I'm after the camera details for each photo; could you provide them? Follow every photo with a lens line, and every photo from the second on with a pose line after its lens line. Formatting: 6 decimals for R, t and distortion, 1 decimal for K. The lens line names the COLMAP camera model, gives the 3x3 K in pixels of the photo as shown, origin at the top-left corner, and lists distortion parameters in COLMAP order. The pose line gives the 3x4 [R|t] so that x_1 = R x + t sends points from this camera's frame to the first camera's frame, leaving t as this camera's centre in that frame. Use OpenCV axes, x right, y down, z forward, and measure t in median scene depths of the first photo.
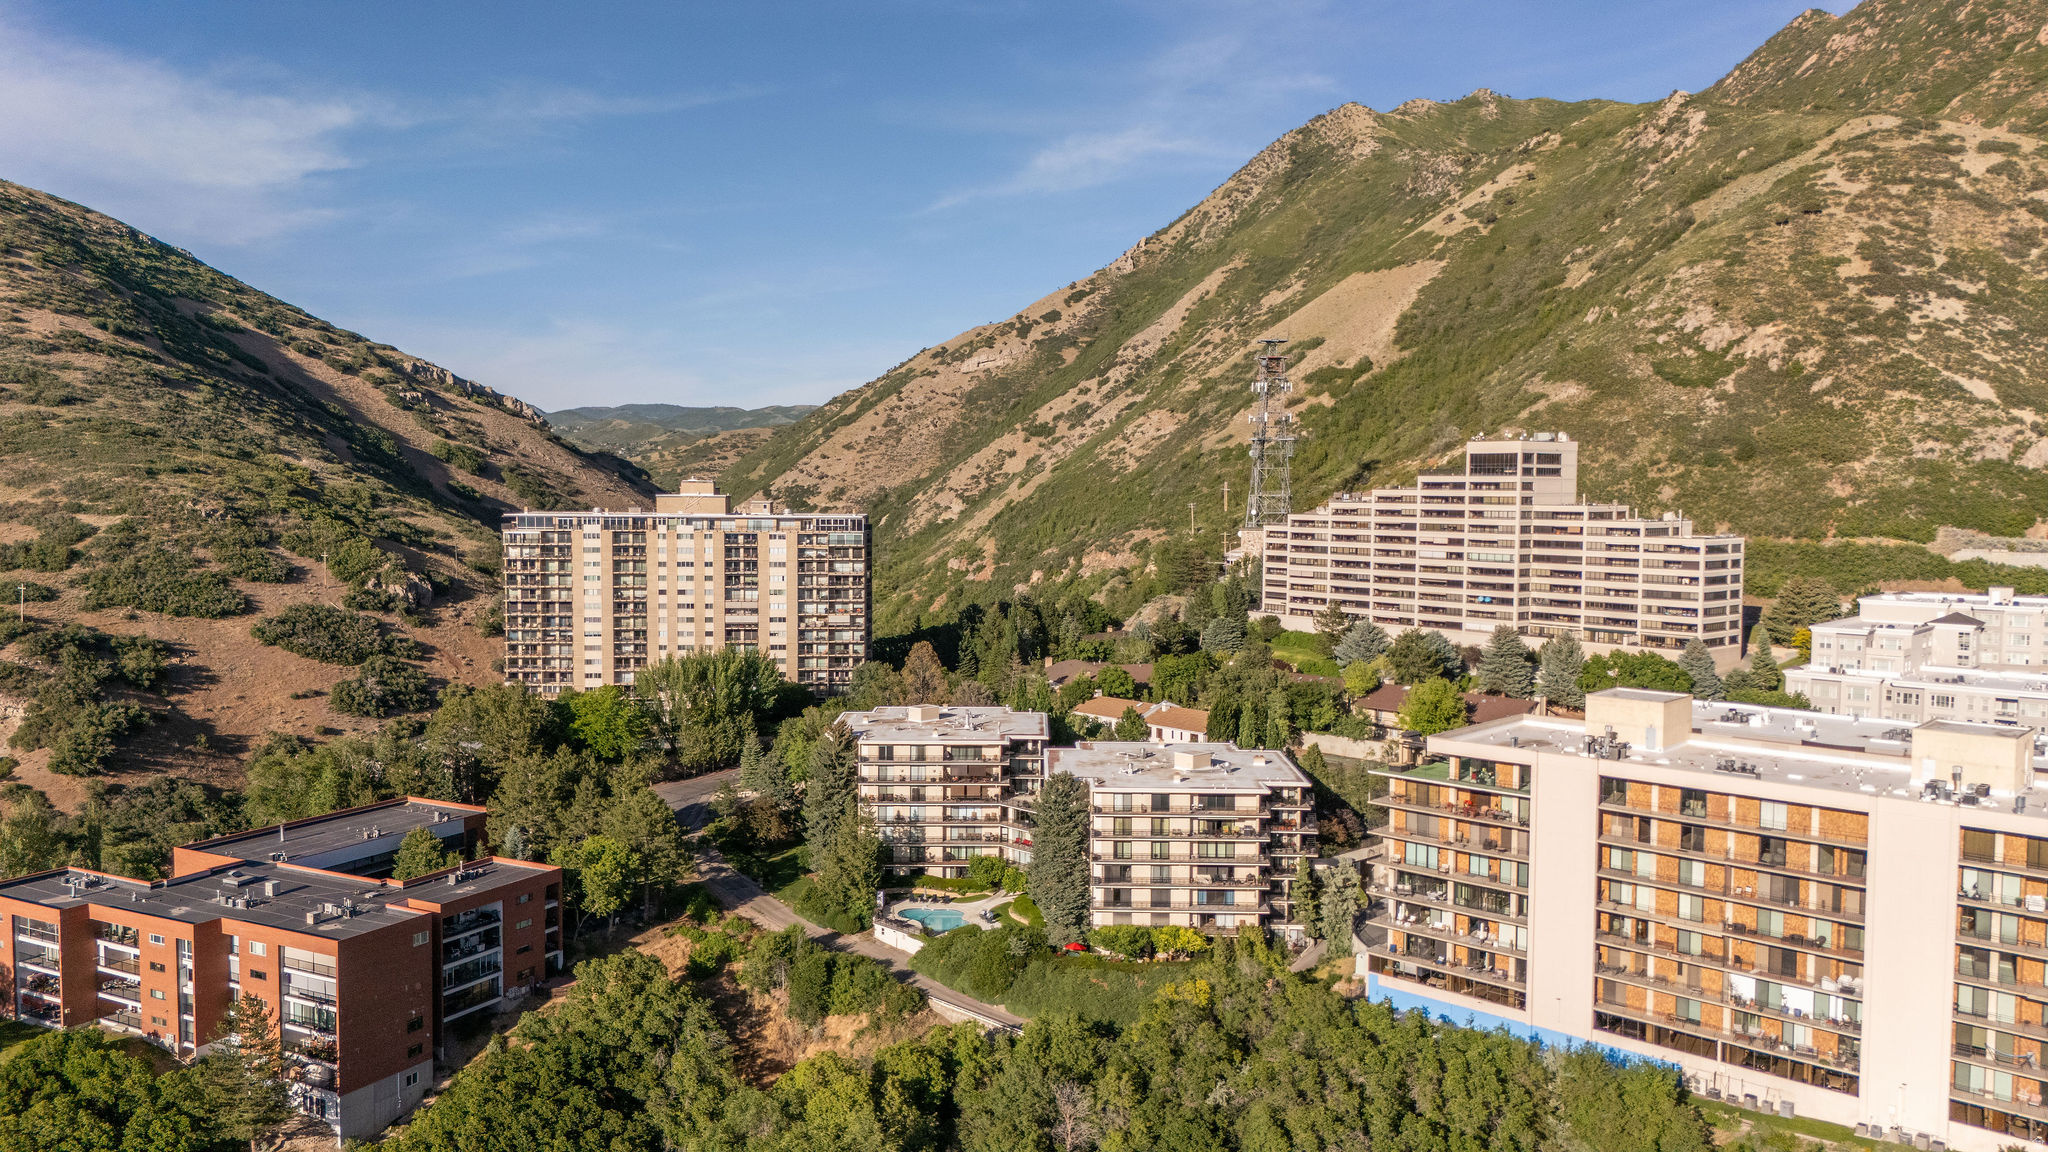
lens RADIAL K [[1494.5, 0, 1031.1], [0, 1494.5, 576.6], [0, 0, 1]] dist [0.102878, -0.135991]
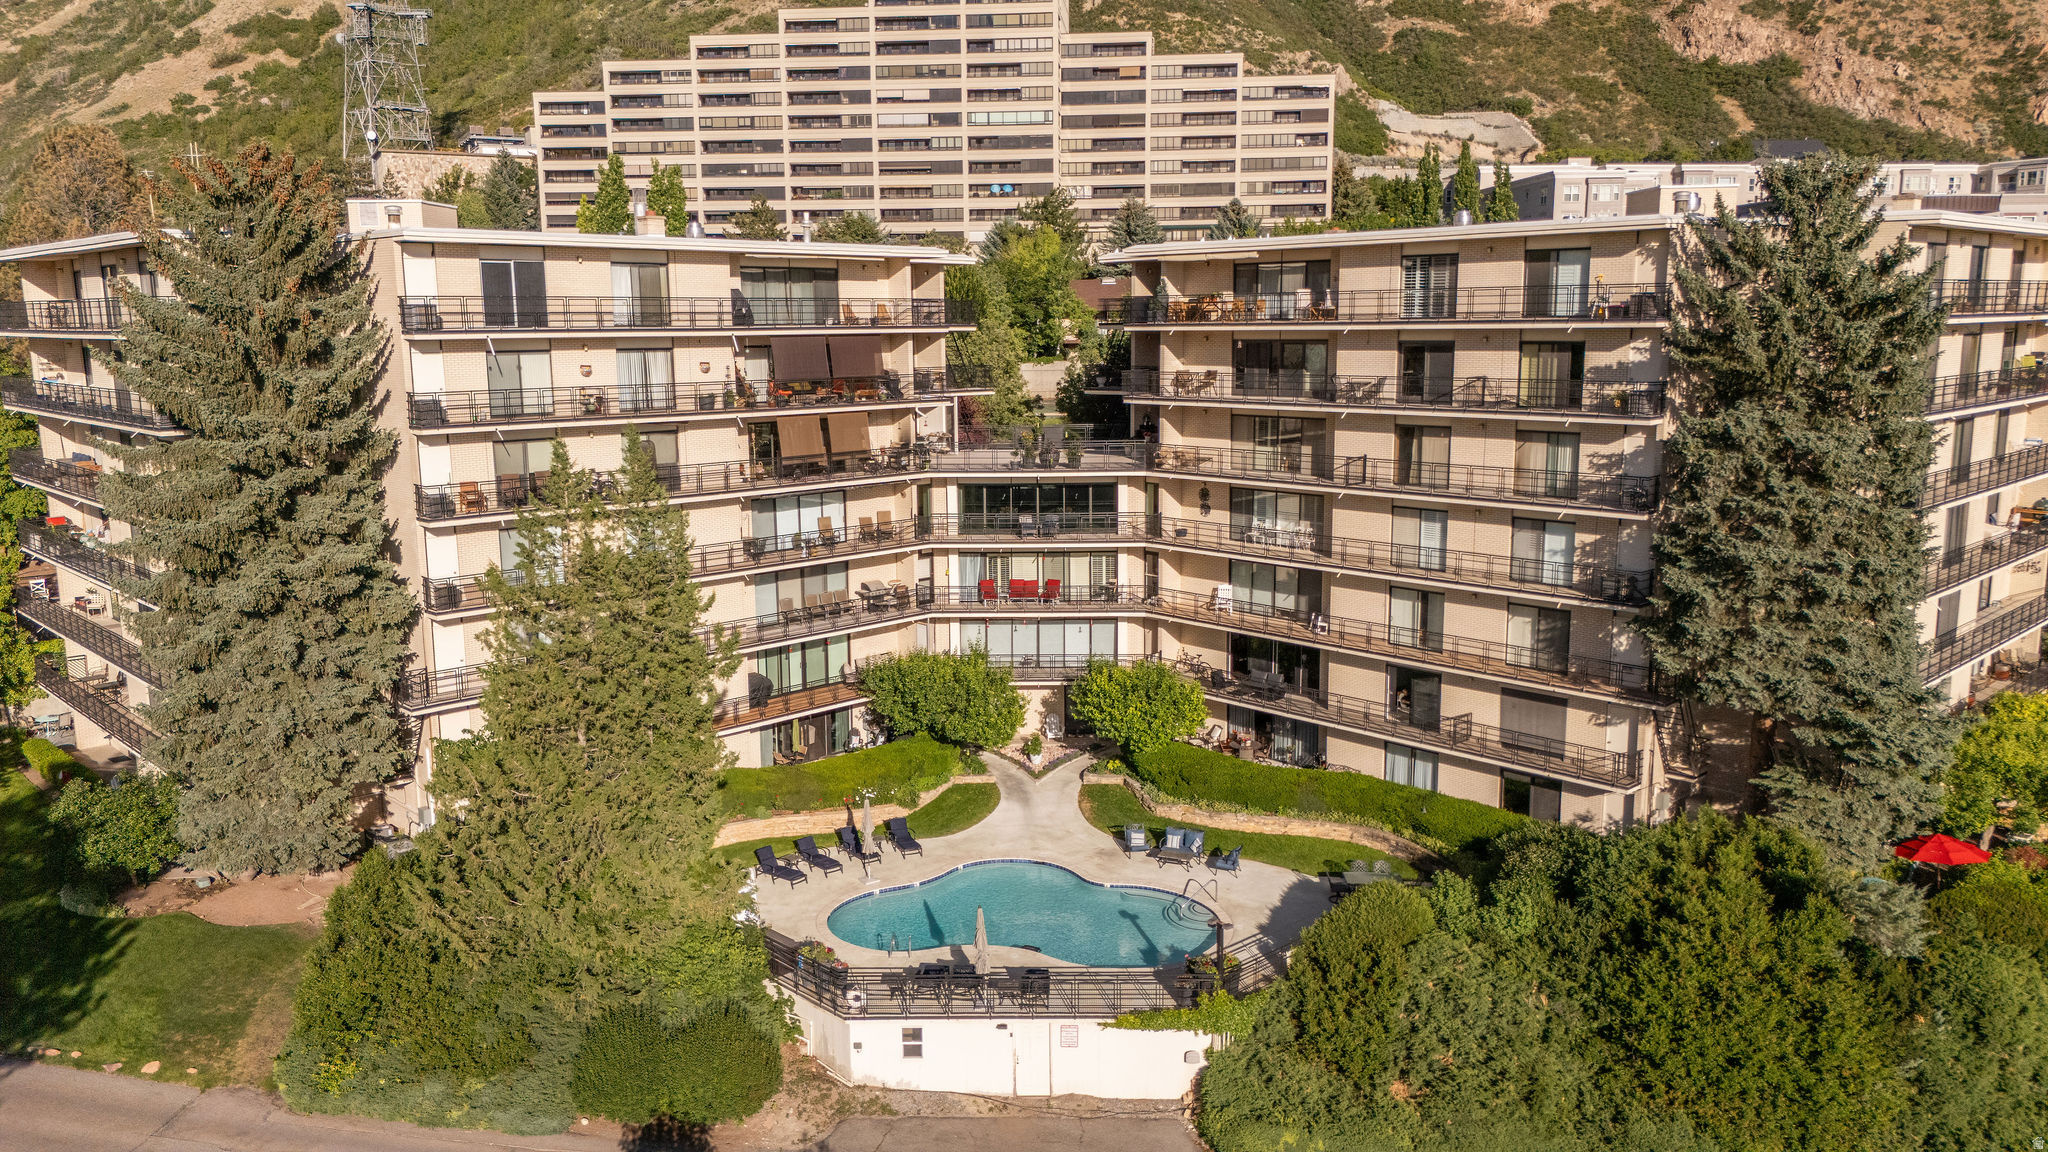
lens RADIAL K [[1501.0, 0, 1024.5], [0, 1501.0, 580.1], [0, 0, 1]] dist [0.068986, -0.063161]
pose [[0.718709, -0.133421, 0.682390, -0.144118], [0.057108, 0.989428, 0.133307, 0.095342], [-0.692962, -0.056839, 0.718730, 0.550863]]
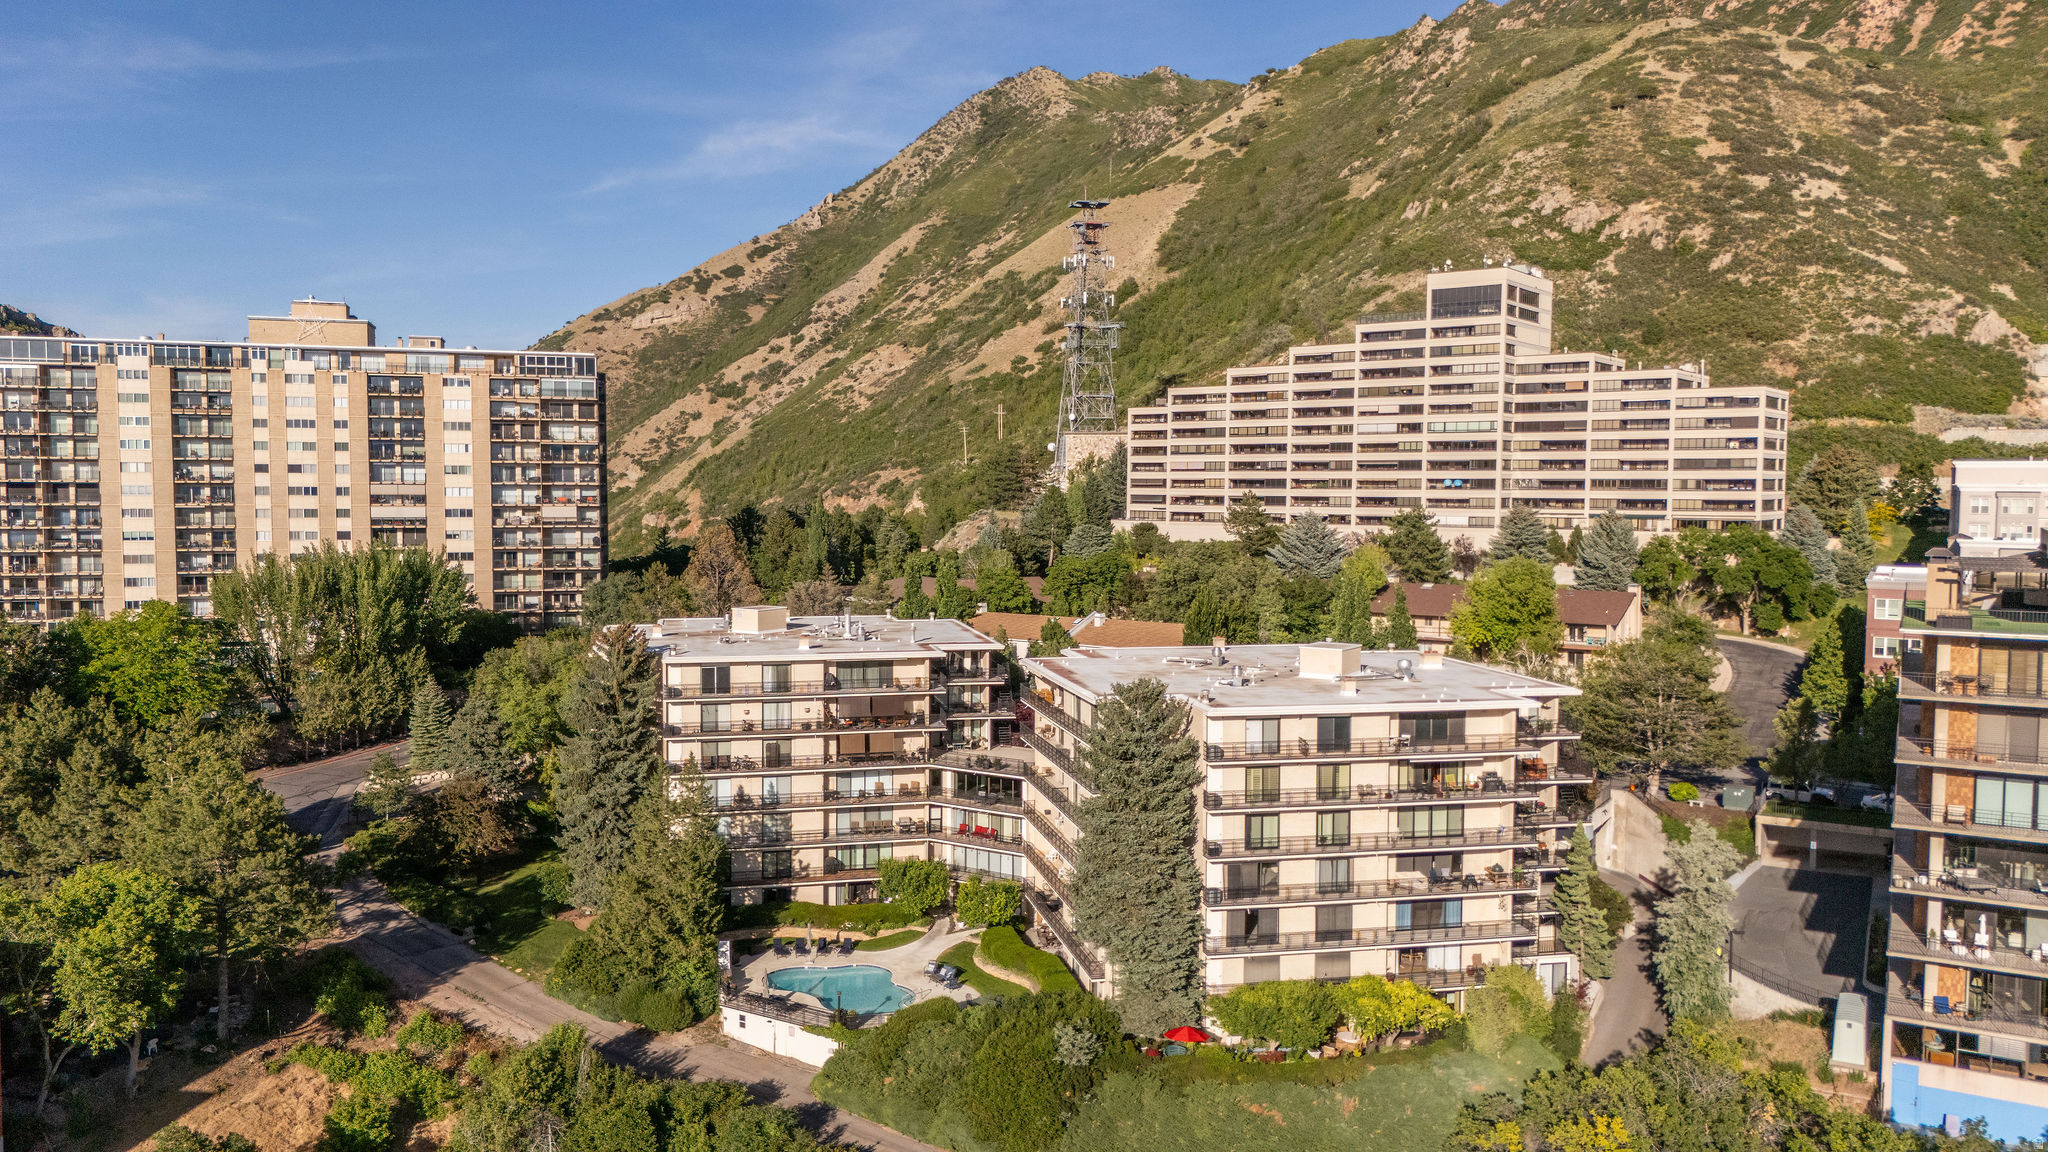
lens RADIAL K [[1500.1, 0, 1027.8], [0, 1500.1, 575.3], [0, 0, 1]] dist [0.082279, -0.093336]
pose [[0.975942, -0.015411, 0.217487, -0.073934], [0.014905, 0.999881, 0.003969, 0.056607], [-0.217522, -0.000632, 0.976055, 0.318135]]
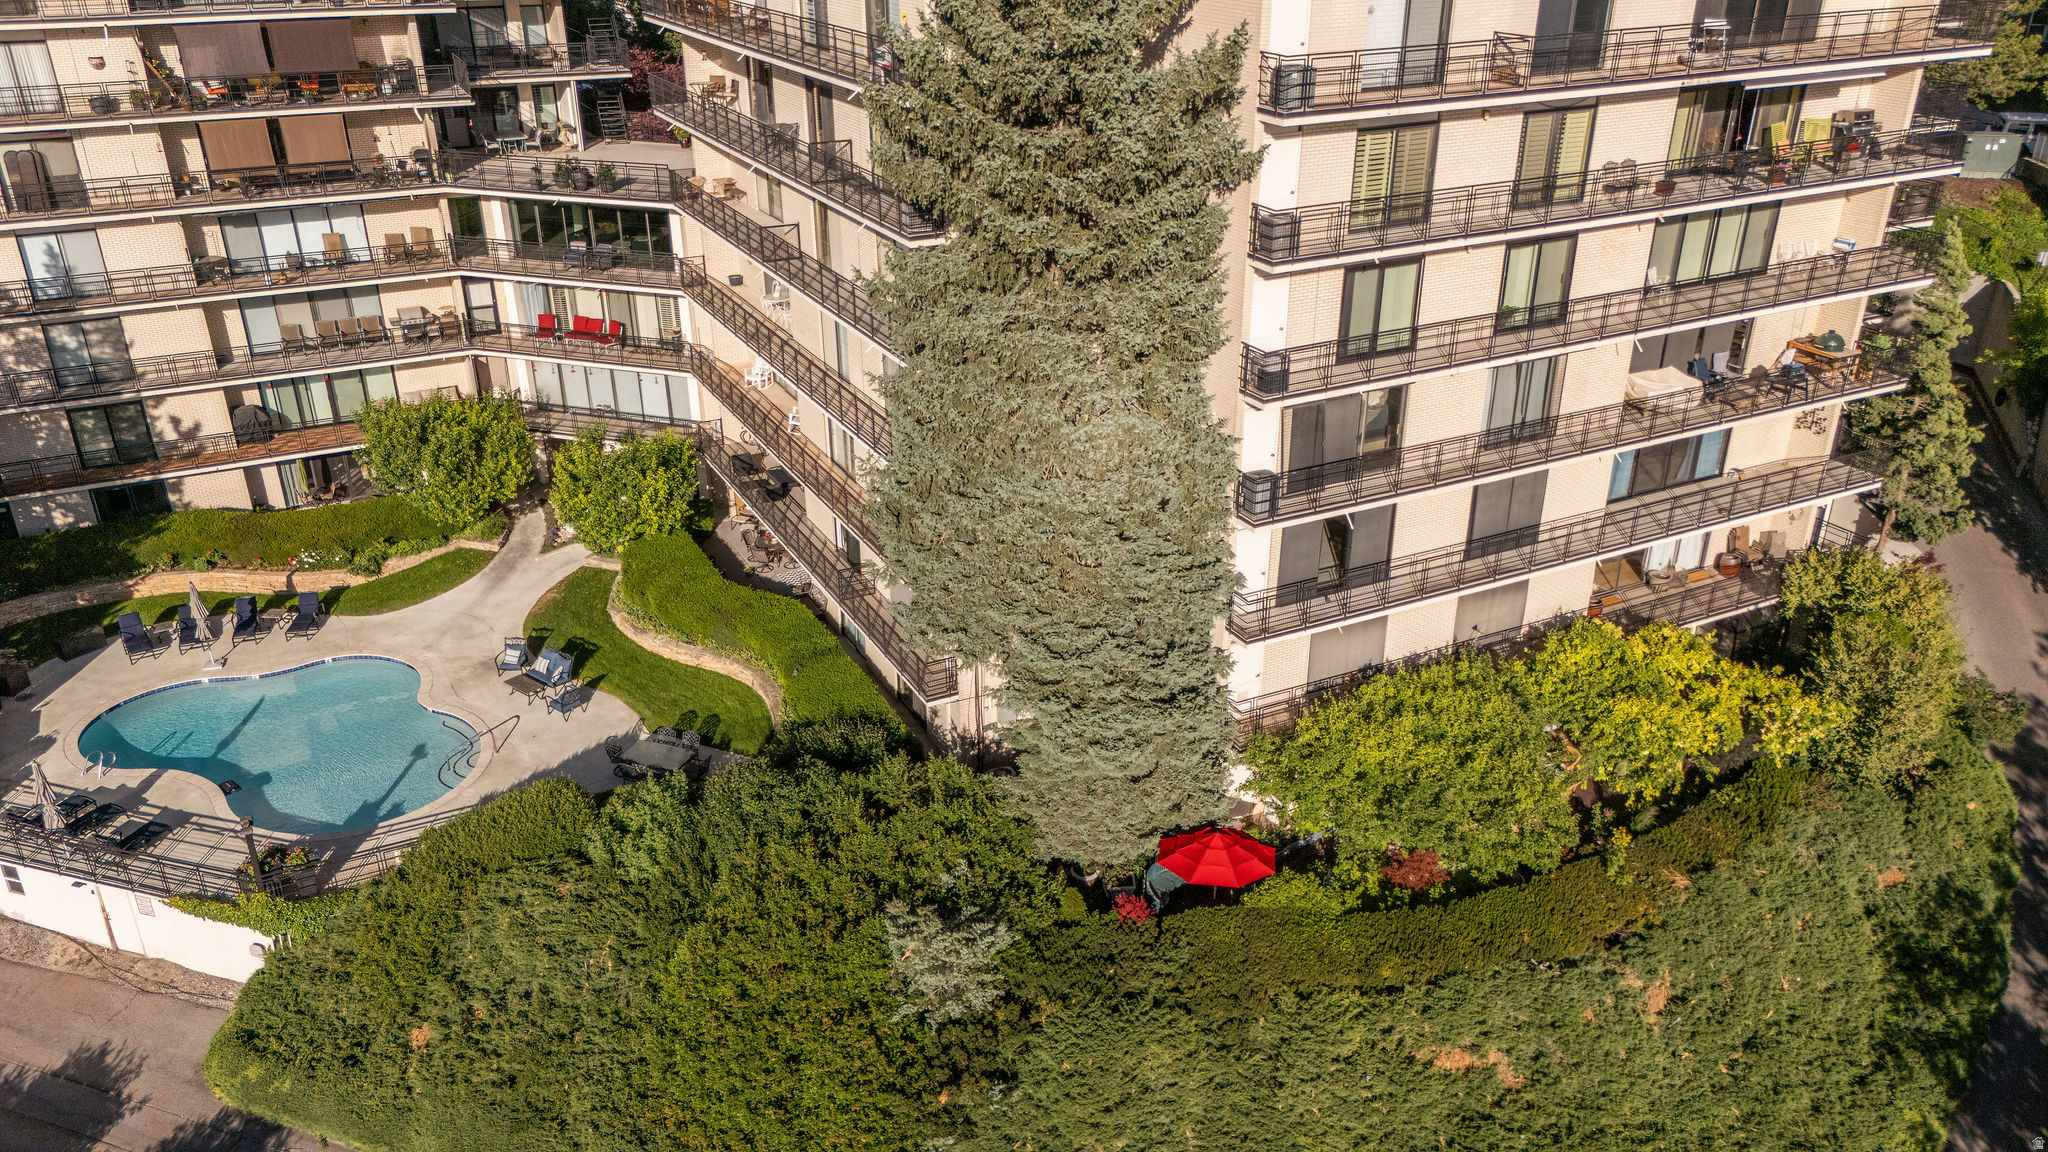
lens RADIAL K [[1506.0, 0, 1024.8], [0, 1506.0, 574.0], [0, 0, 1]] dist [0.056931, -0.043287]
pose [[0.888555, -0.203866, 0.410984, -0.036432], [0.037620, 0.925202, 0.377606, 0.084726], [-0.457224, -0.320062, 0.829763, 0.515374]]
